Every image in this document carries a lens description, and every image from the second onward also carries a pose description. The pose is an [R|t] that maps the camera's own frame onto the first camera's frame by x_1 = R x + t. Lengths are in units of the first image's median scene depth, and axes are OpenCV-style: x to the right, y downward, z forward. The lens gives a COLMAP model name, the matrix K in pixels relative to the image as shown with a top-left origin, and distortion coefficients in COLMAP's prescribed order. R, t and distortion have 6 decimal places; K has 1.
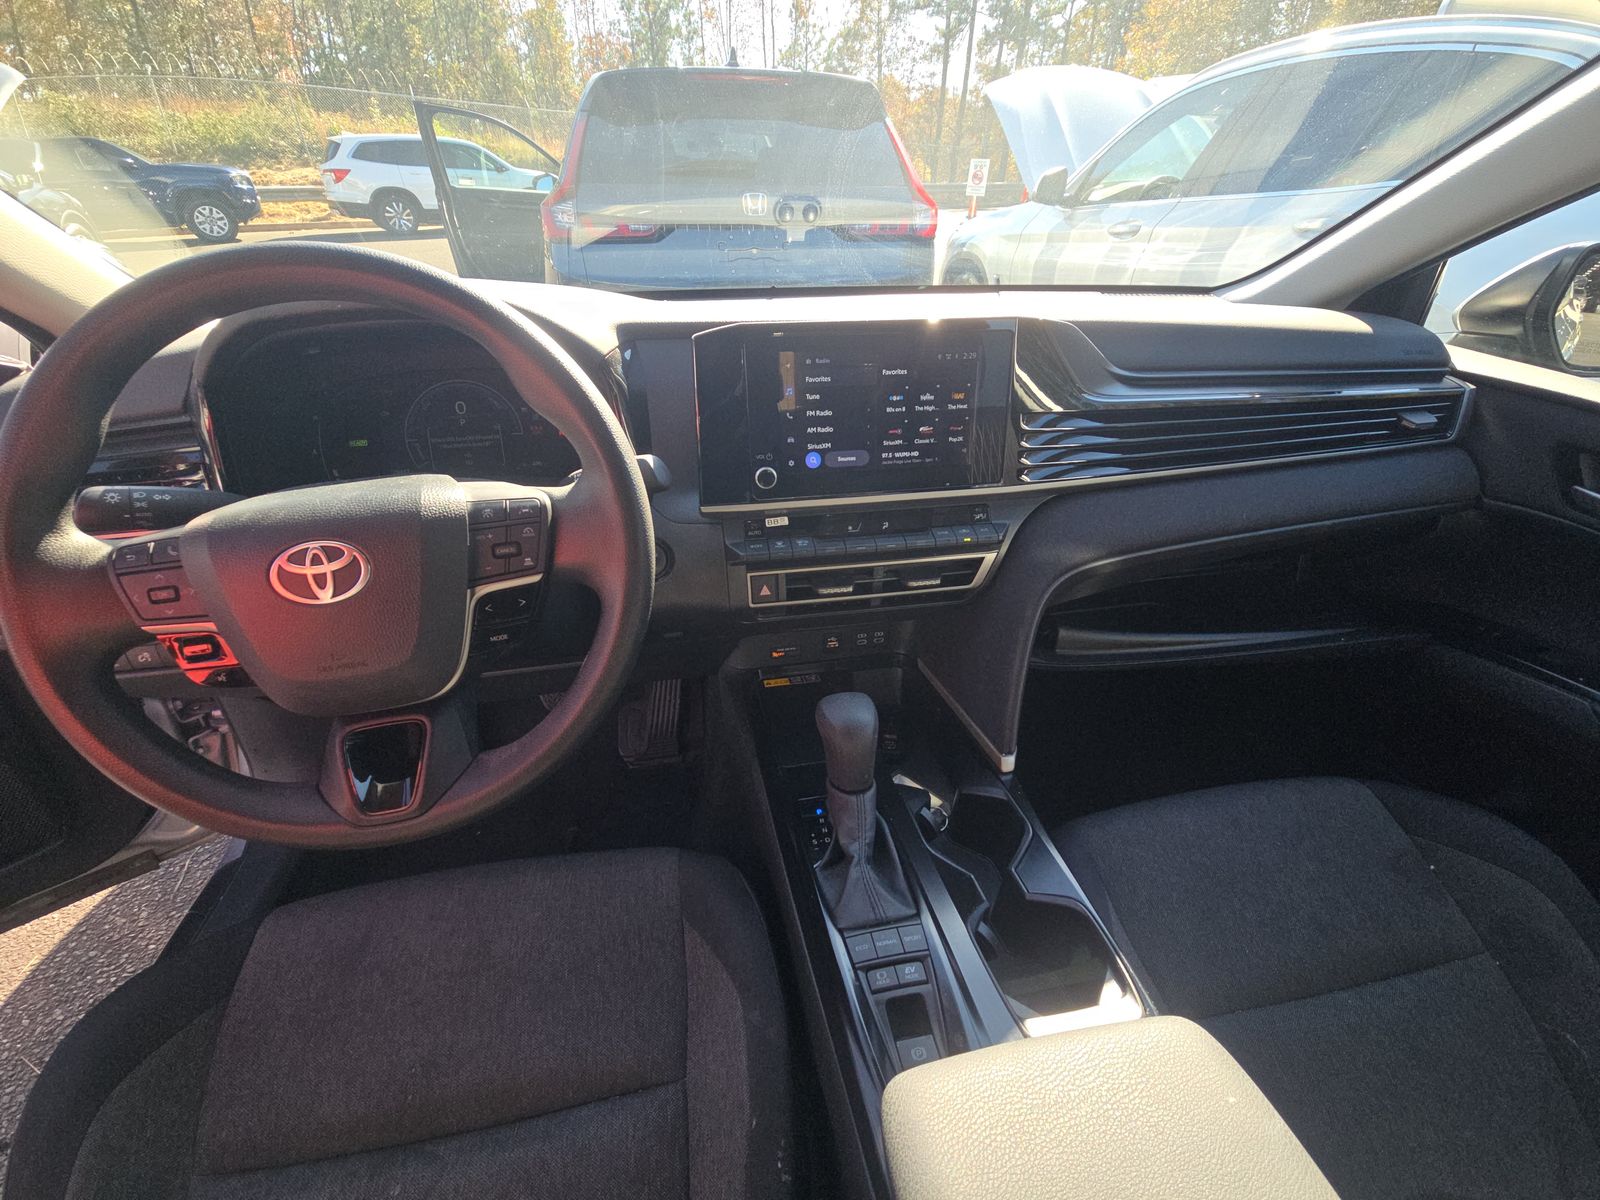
lens RADIAL K [[636.7, 0, 794.9], [0, 636.7, 607.1], [0, 0, 1]] dist [0.002089, -0.000001]
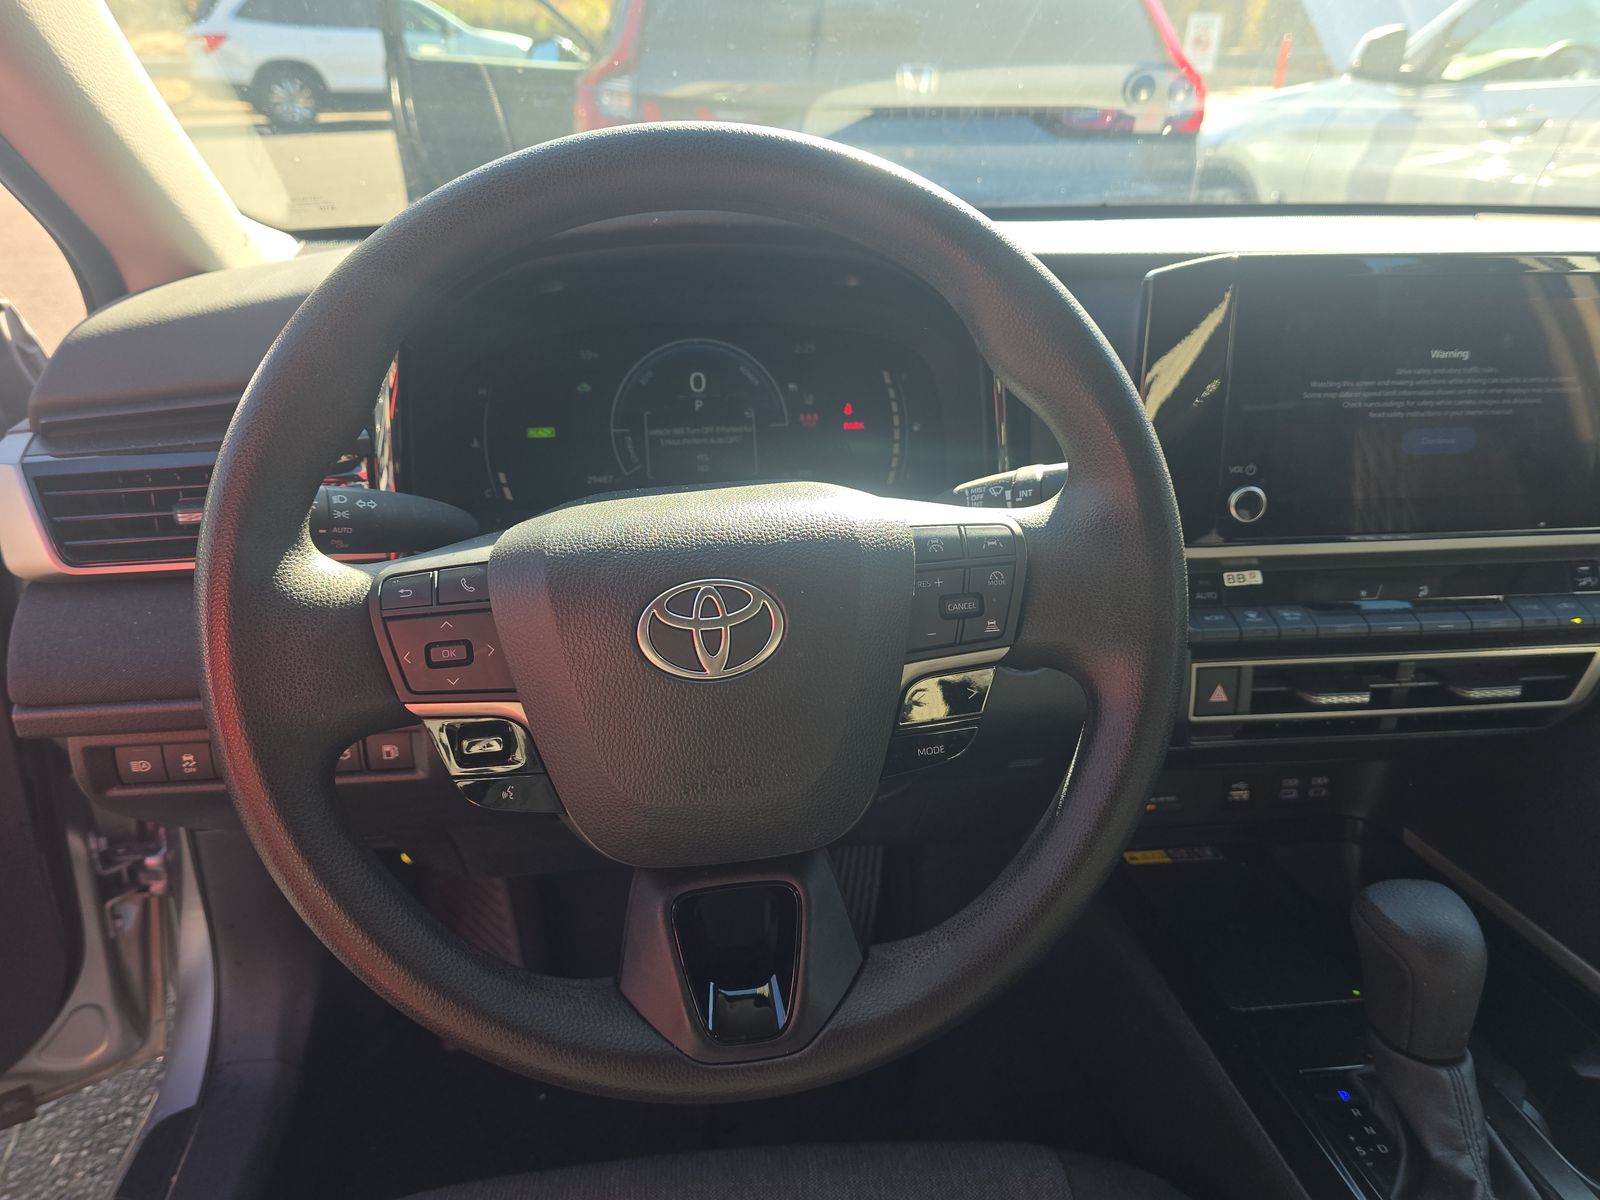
lens RADIAL K [[1088.9, 0, 802.3], [0, 1088.9, 603.3], [0, 0, 1]] dist [0.014949, -0.025463]
pose [[0.996440, 0.036453, -0.076021, -0.354394], [-0.045190, 0.992153, -0.116576, 0.025337], [0.071175, 0.119597, 0.990268, -0.028180]]
